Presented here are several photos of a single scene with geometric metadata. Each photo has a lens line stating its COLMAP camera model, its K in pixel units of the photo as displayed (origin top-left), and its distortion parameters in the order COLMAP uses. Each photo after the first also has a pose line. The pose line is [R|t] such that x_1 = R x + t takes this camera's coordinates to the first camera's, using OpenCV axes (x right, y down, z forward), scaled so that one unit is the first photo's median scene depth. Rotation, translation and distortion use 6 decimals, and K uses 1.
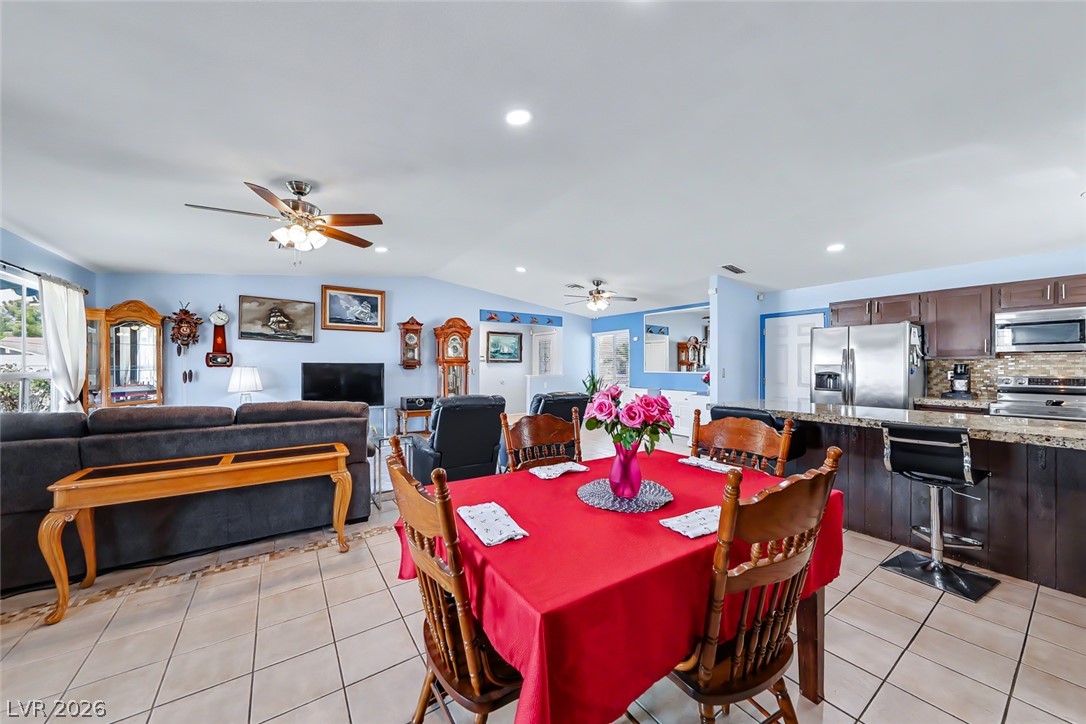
lens RADIAL K [[381.7, 0, 543.6], [0, 381.7, 365.7], [0, 0, 1]] dist [0.008540, -0.000112]
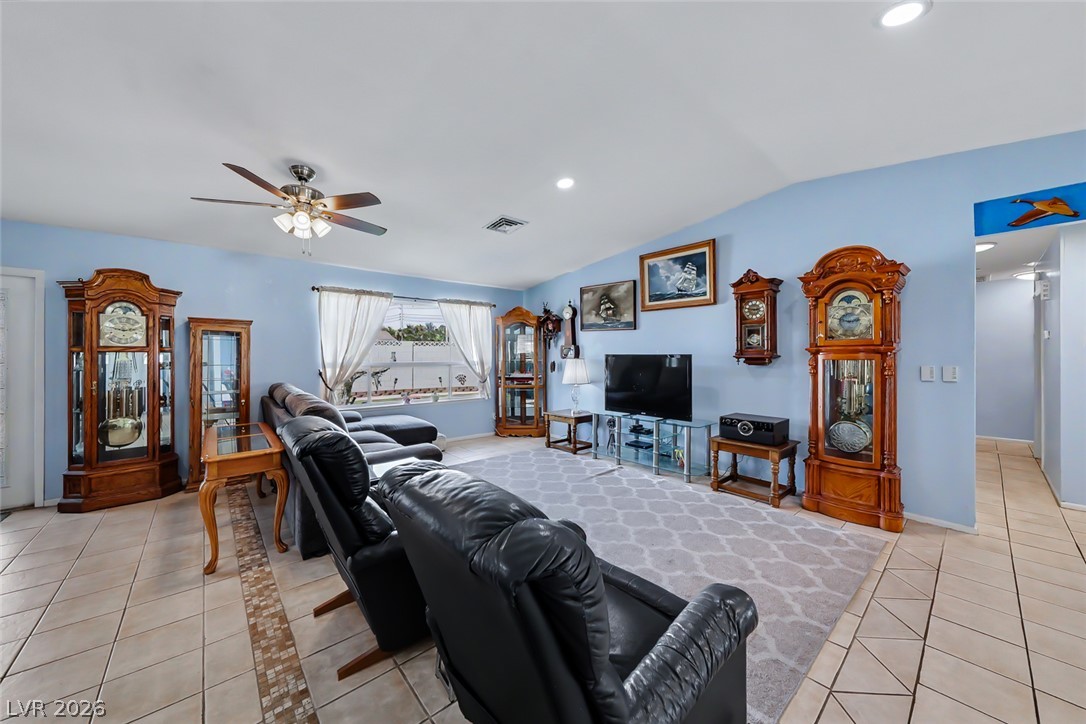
lens RADIAL K [[382.6, 0, 539.7], [0, 382.6, 354.0], [0, 0, 1]] dist [0.000364, -0.000067]
pose [[0.113229, -0.003623, -0.993562, 0.193224], [-0.004609, 0.999981, -0.004172, -0.003885], [0.993558, 0.005052, 0.113210, 0.746460]]
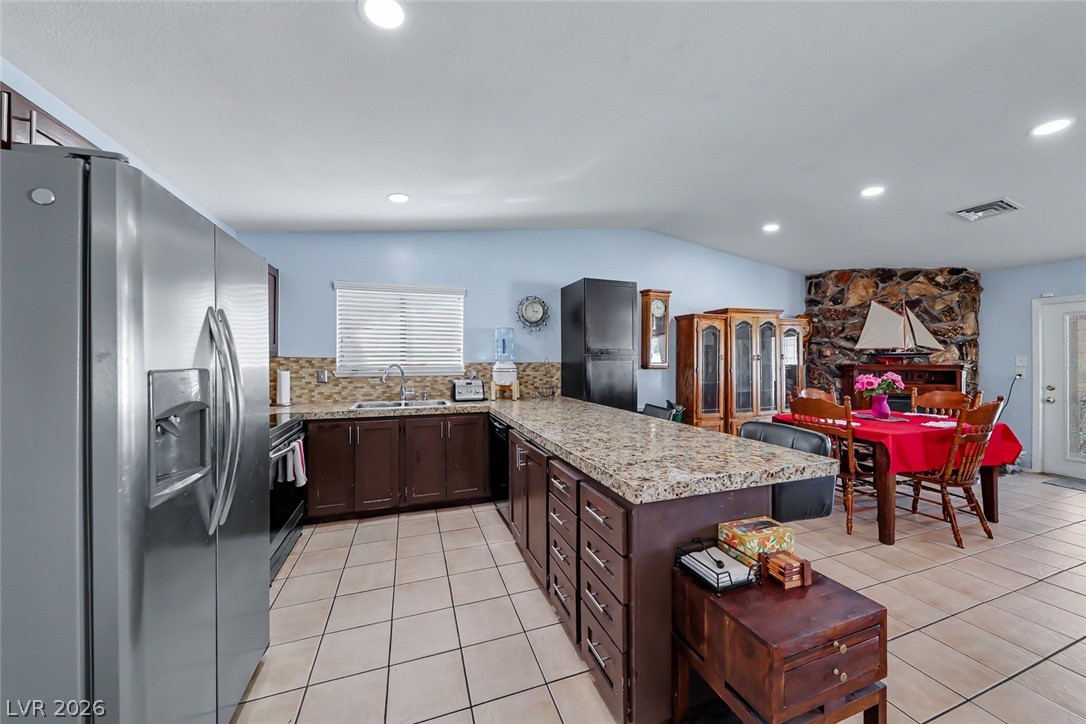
lens RADIAL K [[376.1, 0, 542.0], [0, 376.1, 359.9], [0, 0, 1]] dist [-0.001303, 0.000092]
pose [[-0.964332, -0.001676, 0.264691, 0.395171], [-0.000561, 0.999991, 0.004289, -0.007692], [-0.264696, 0.003987, -0.964324, 0.930341]]
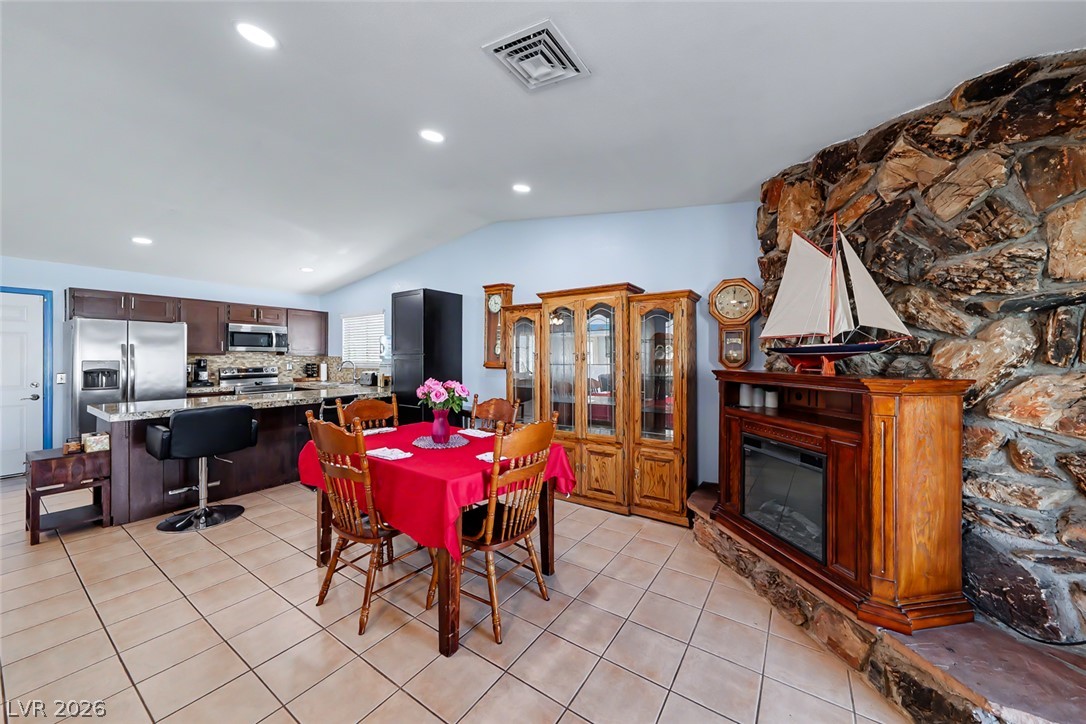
lens RADIAL K [[385.2, 0, 545.7], [0, 385.2, 358.5], [0, 0, 1]] dist [0.000476, 0.000039]
pose [[-0.366860, -0.005546, 0.930260, -0.380591], [0.000933, 0.999980, 0.006330, -0.010196], [-0.930276, 0.003190, -0.366847, 0.296799]]
